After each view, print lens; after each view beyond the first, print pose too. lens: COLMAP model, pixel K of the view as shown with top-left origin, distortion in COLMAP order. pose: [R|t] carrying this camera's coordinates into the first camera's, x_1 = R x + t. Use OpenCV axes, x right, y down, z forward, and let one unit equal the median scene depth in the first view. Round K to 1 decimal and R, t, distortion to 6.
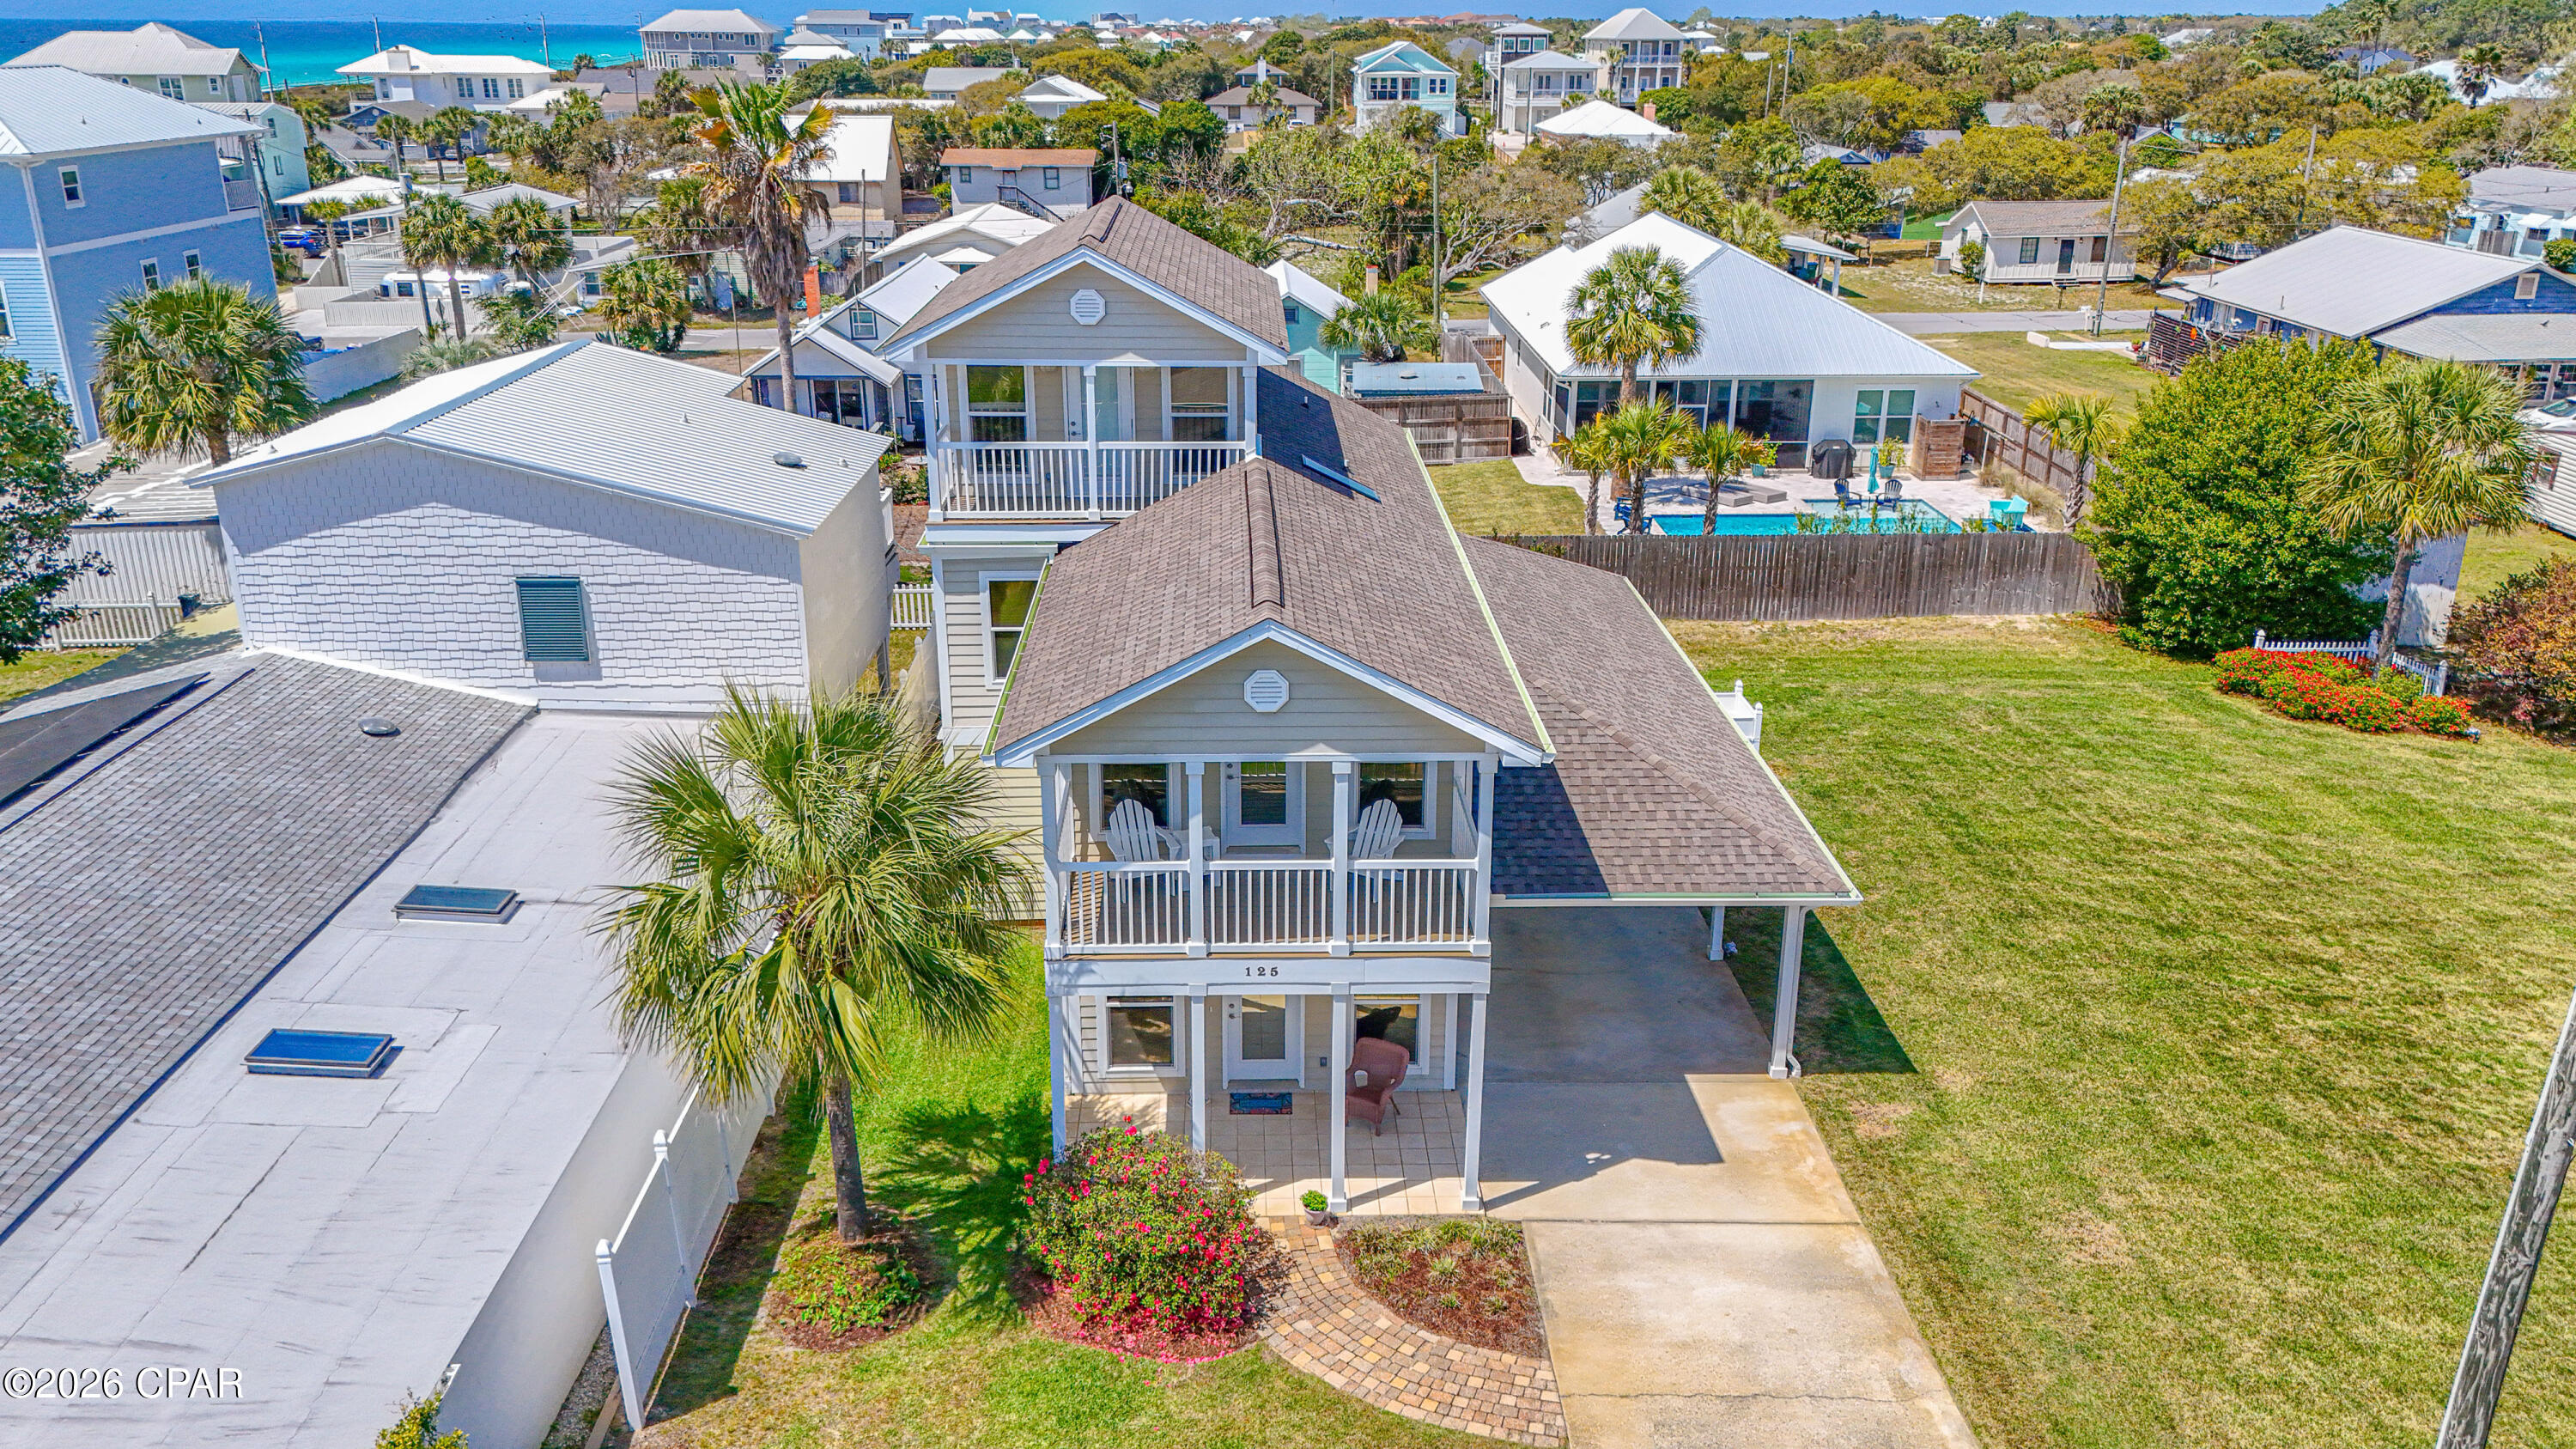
lens RADIAL K [[1896.3, 0, 1279.3], [0, 1896.3, 714.5], [0, 0, 1]] dist [0.069478, -0.056872]
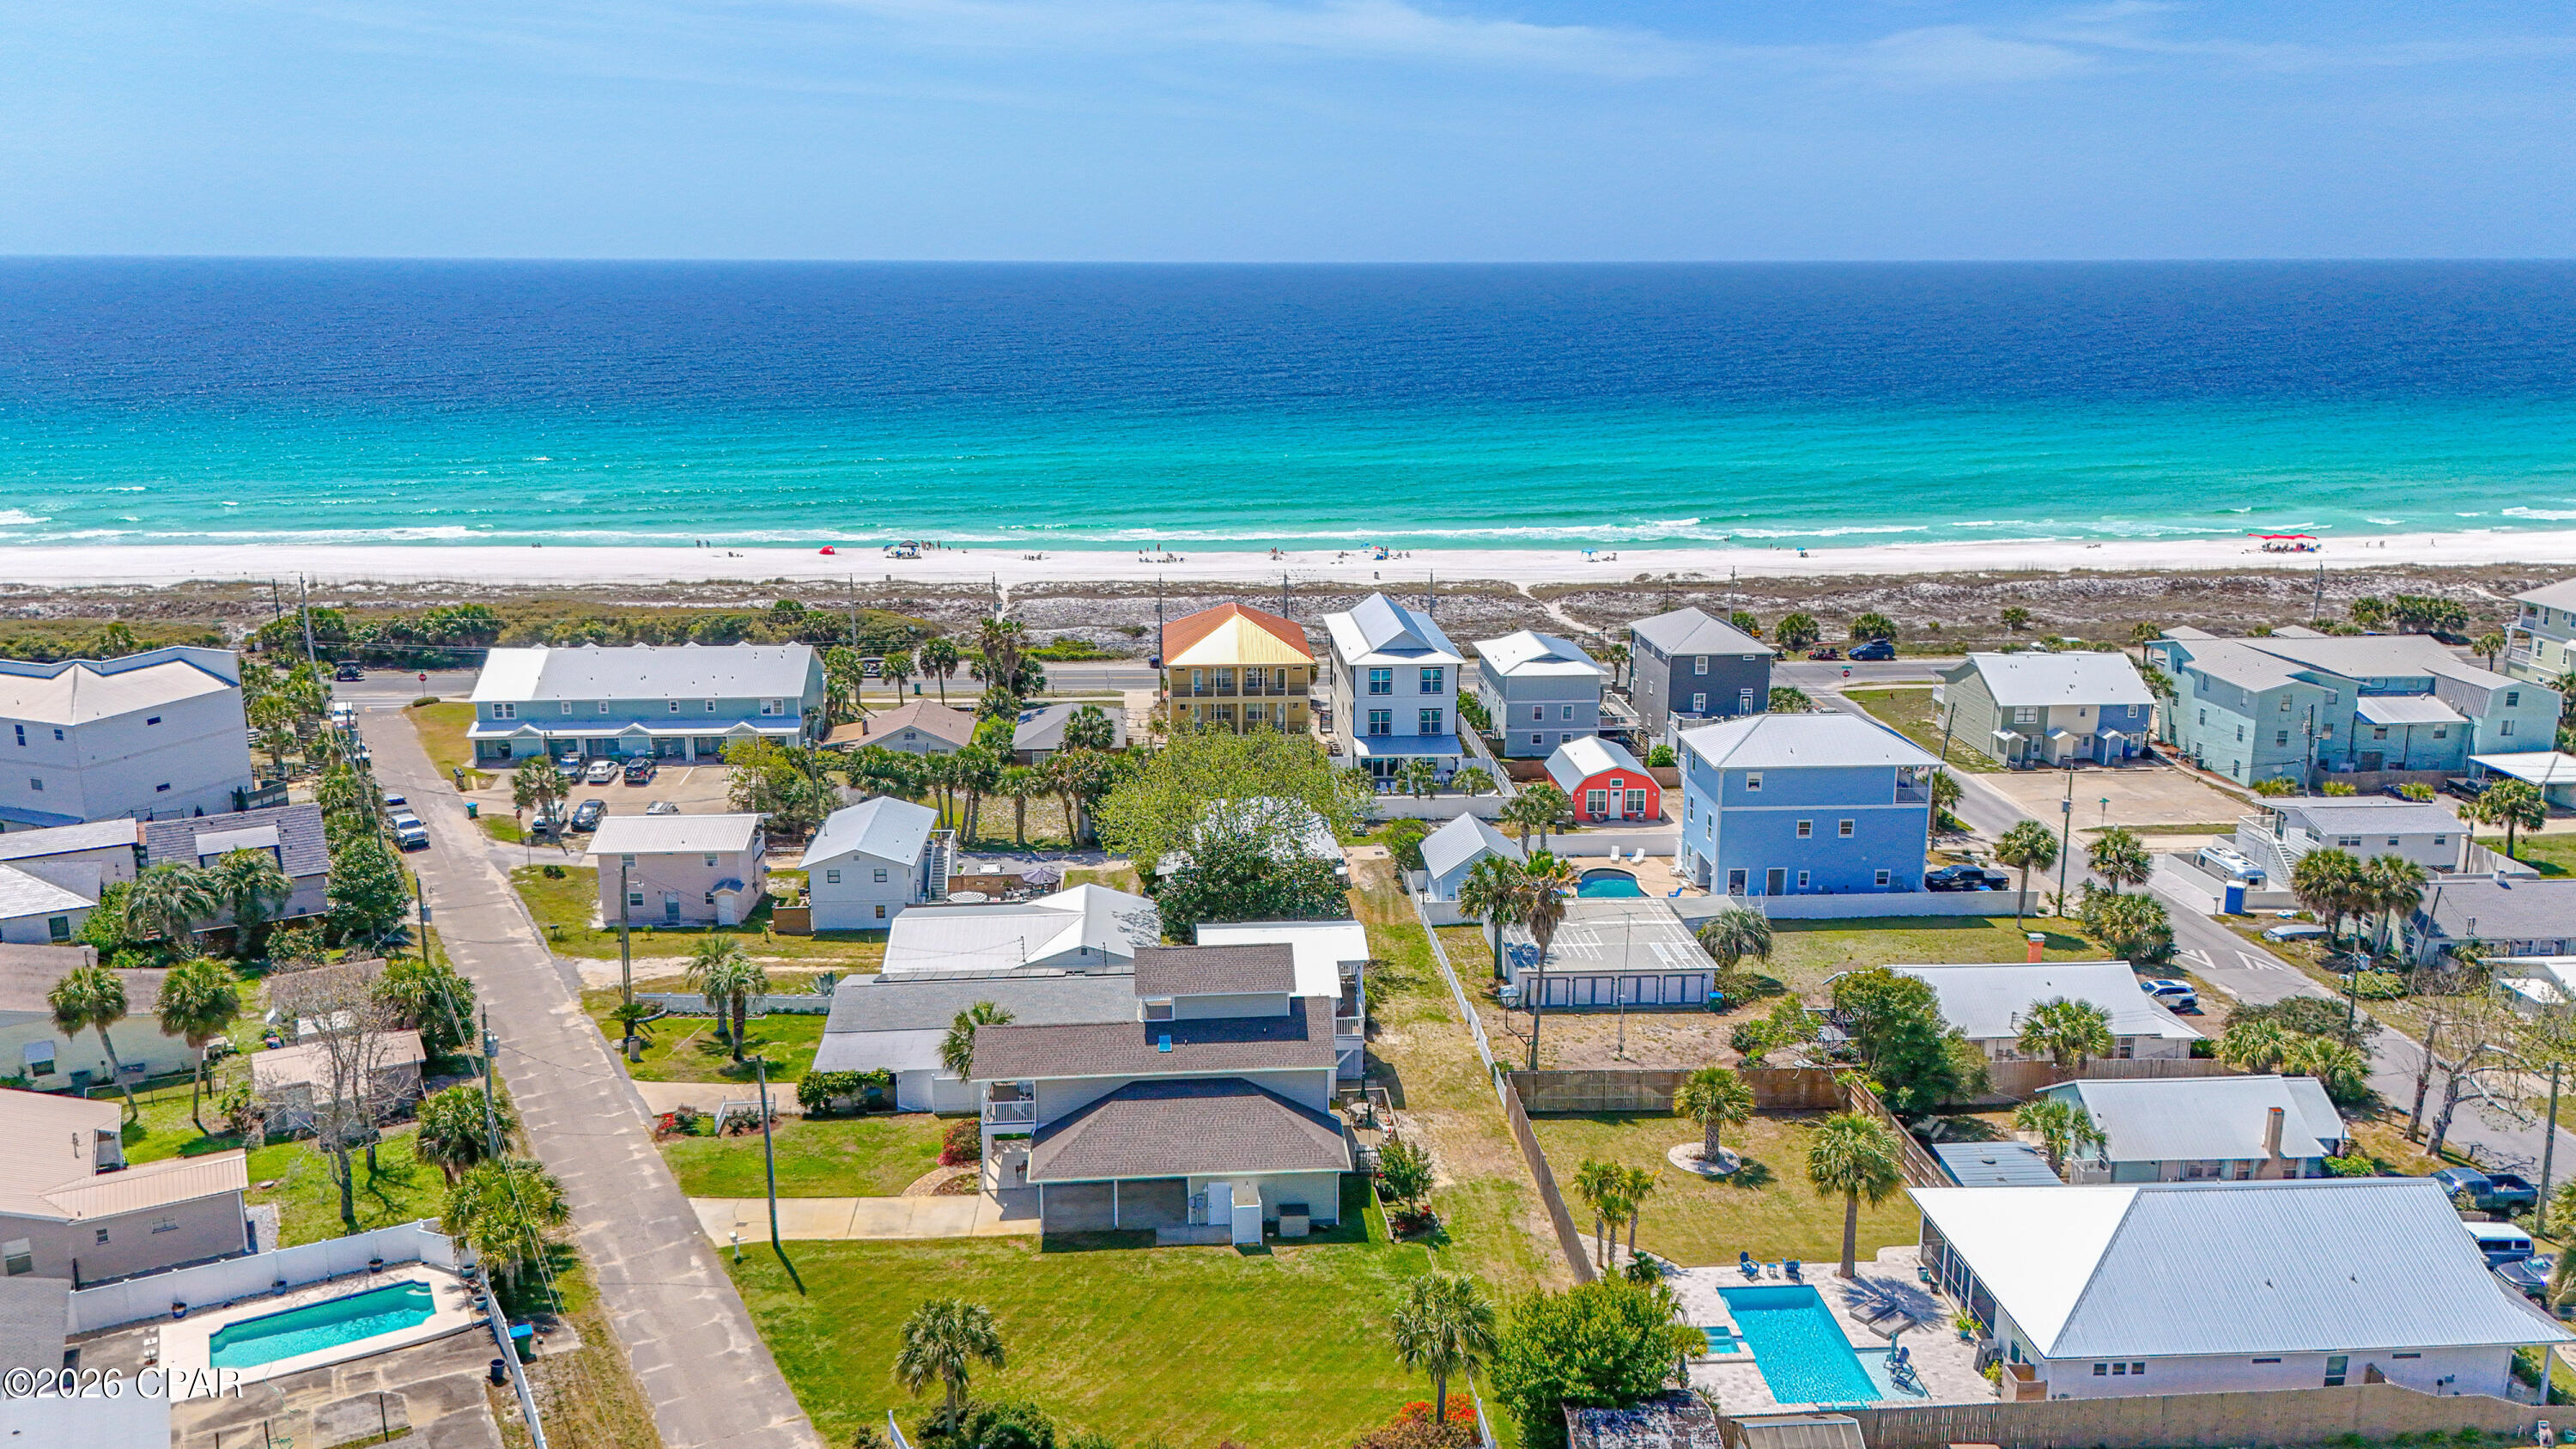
lens RADIAL K [[1896.3, 0, 1284.9], [0, 1896.3, 725.3], [0, 0, 1]] dist [0.069478, -0.056872]
pose [[0.050981, 0.237233, -0.970114, 3.354155], [-0.339242, 0.917733, 0.206596, -1.490565], [0.939317, 0.318571, 0.127266, 0.657446]]
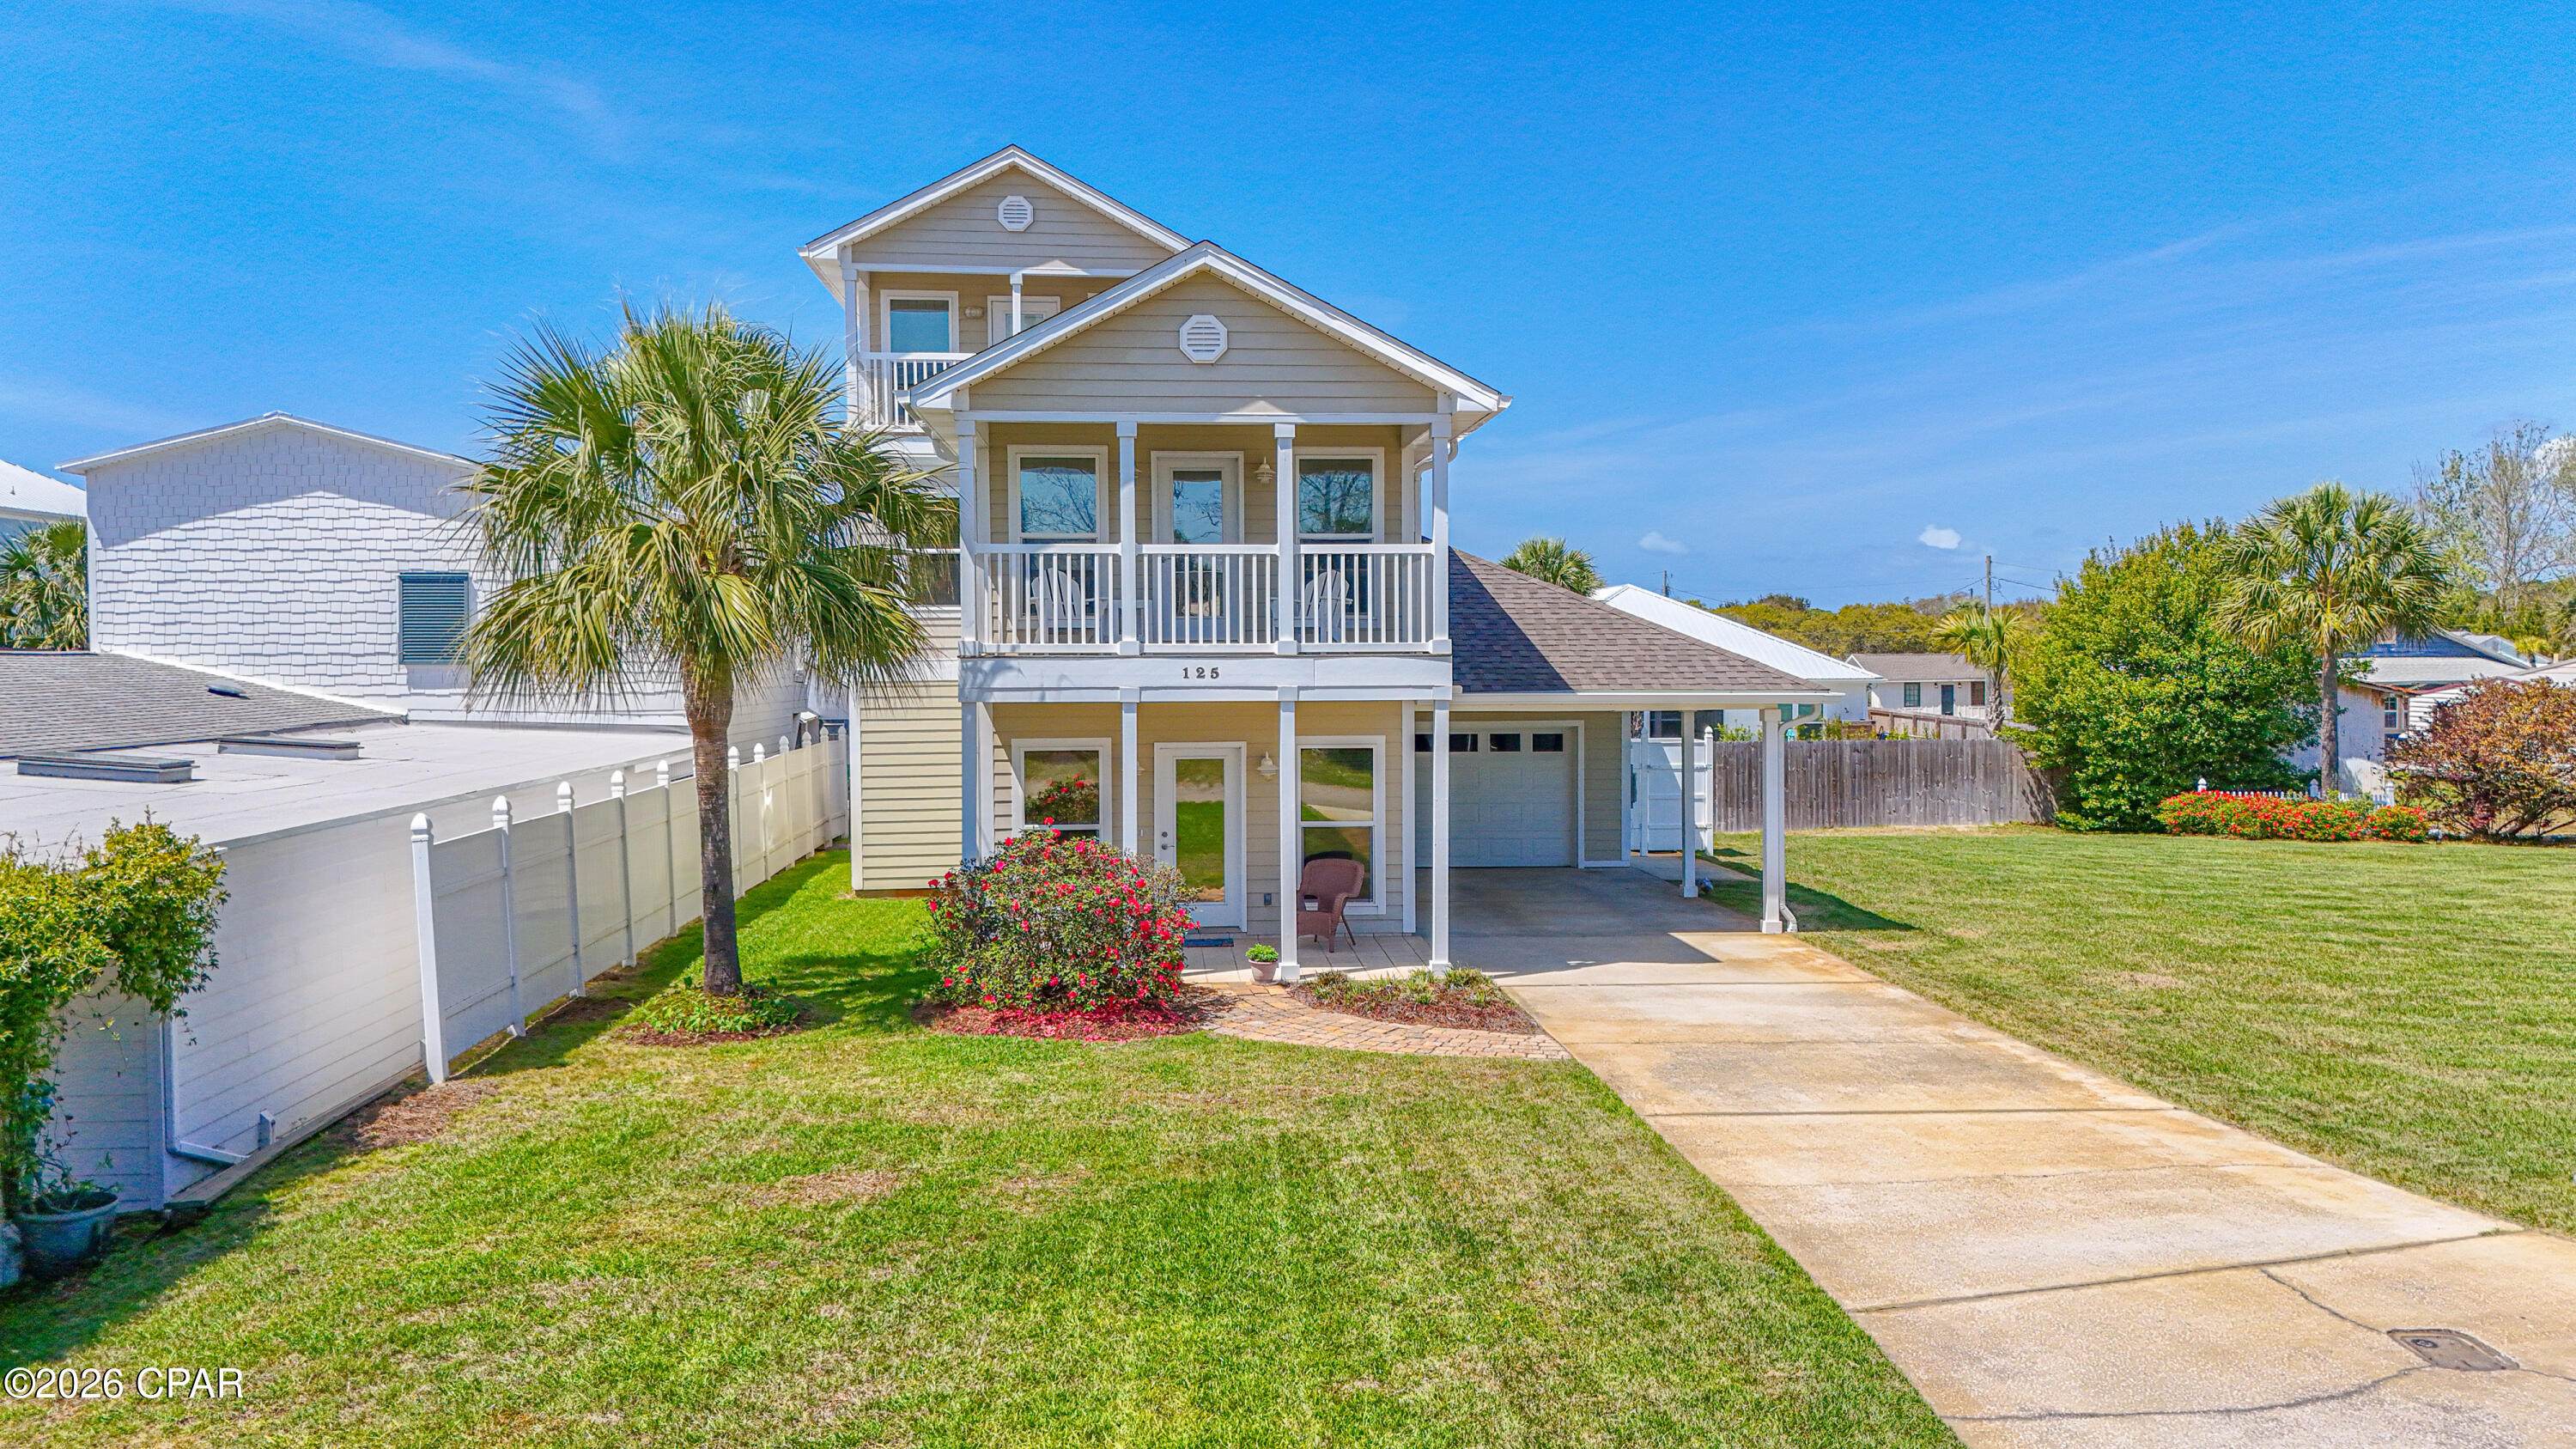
lens RADIAL K [[1896.3, 0, 1282.8], [0, 1896.3, 709.9], [0, 0, 1]] dist [0.069478, -0.056872]
pose [[0.998776, -0.008742, 0.048682, -0.011565], [0.023502, 0.949924, -0.311596, 0.354504], [-0.043520, 0.312358, 0.948967, 0.122184]]
